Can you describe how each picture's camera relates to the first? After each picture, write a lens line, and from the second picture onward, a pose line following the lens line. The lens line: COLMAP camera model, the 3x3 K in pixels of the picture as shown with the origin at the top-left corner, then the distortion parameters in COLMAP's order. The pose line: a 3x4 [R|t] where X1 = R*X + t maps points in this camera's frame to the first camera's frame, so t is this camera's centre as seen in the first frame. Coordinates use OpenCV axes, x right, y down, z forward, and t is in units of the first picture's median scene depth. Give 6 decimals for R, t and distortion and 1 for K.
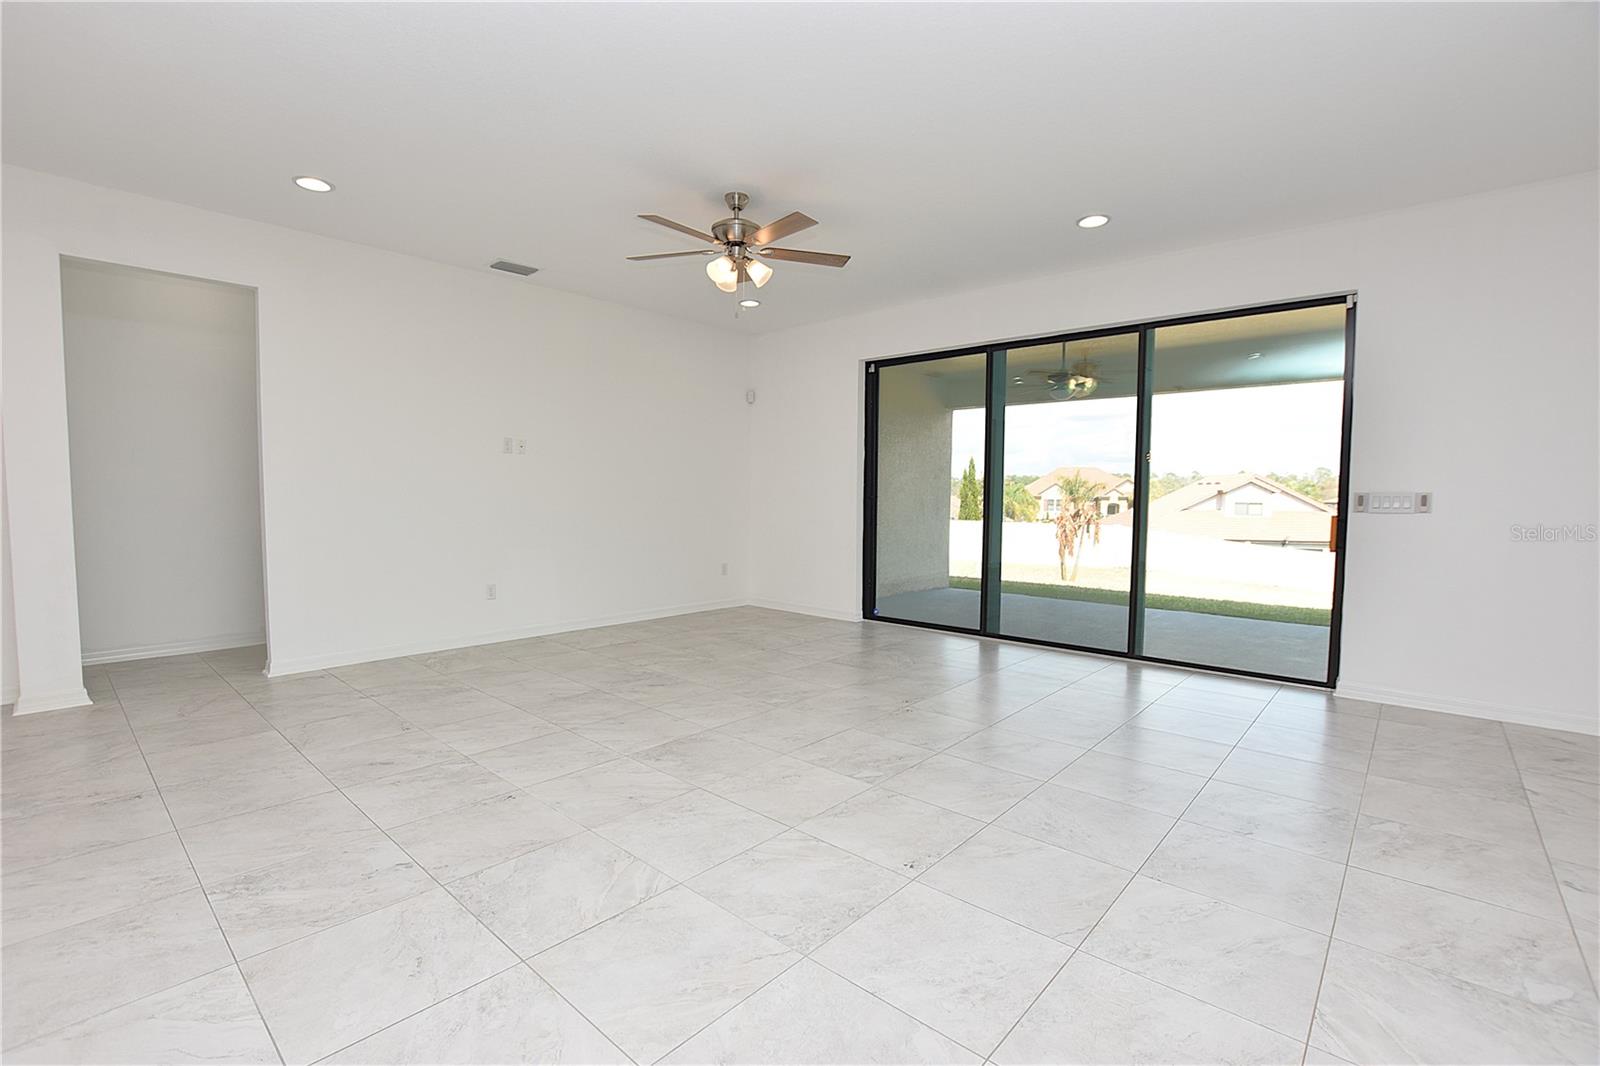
lens RADIAL K [[710.2, 0, 783.4], [0, 710.2, 532.5], [0, 0, 1]] dist [-0.024429, 0.004192]
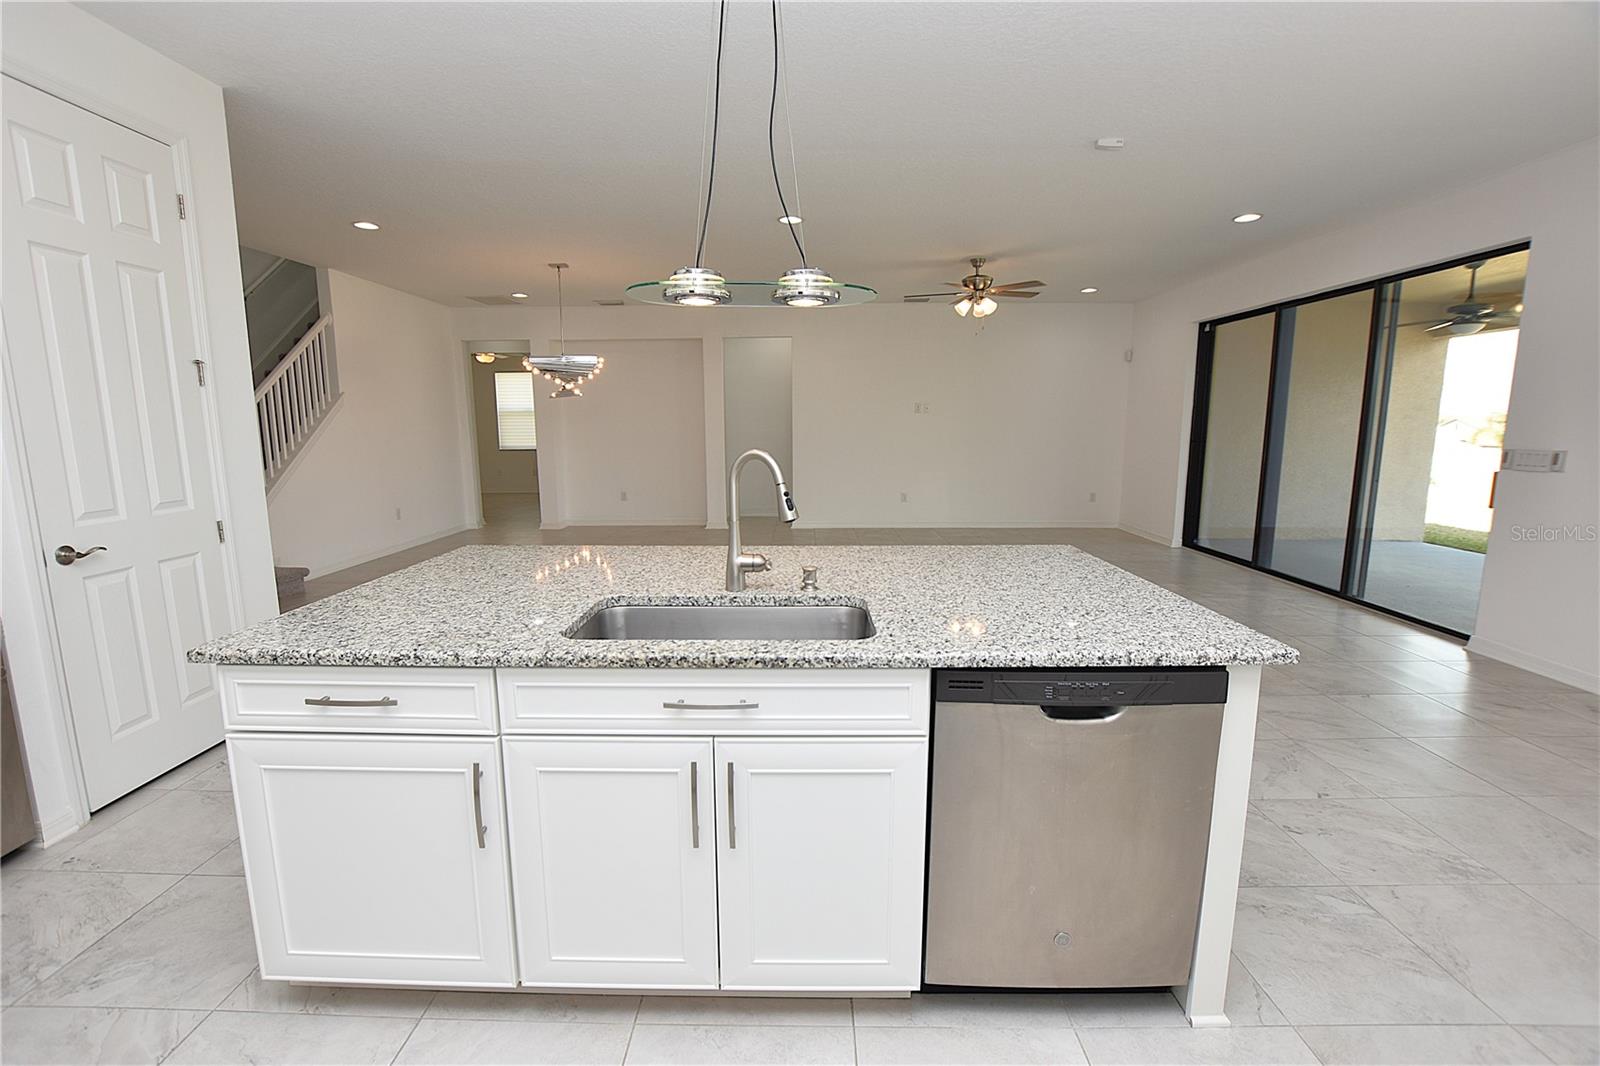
lens RADIAL K [[710.2, 0, 794.7], [0, 710.2, 540.3], [0, 0, 1]] dist [-0.024429, 0.004192]
pose [[0.660958, 0.112797, -0.741898, 0.551631], [-0.031085, 0.991906, 0.123114, -0.011509], [0.749779, -0.058311, 0.659114, -0.252609]]
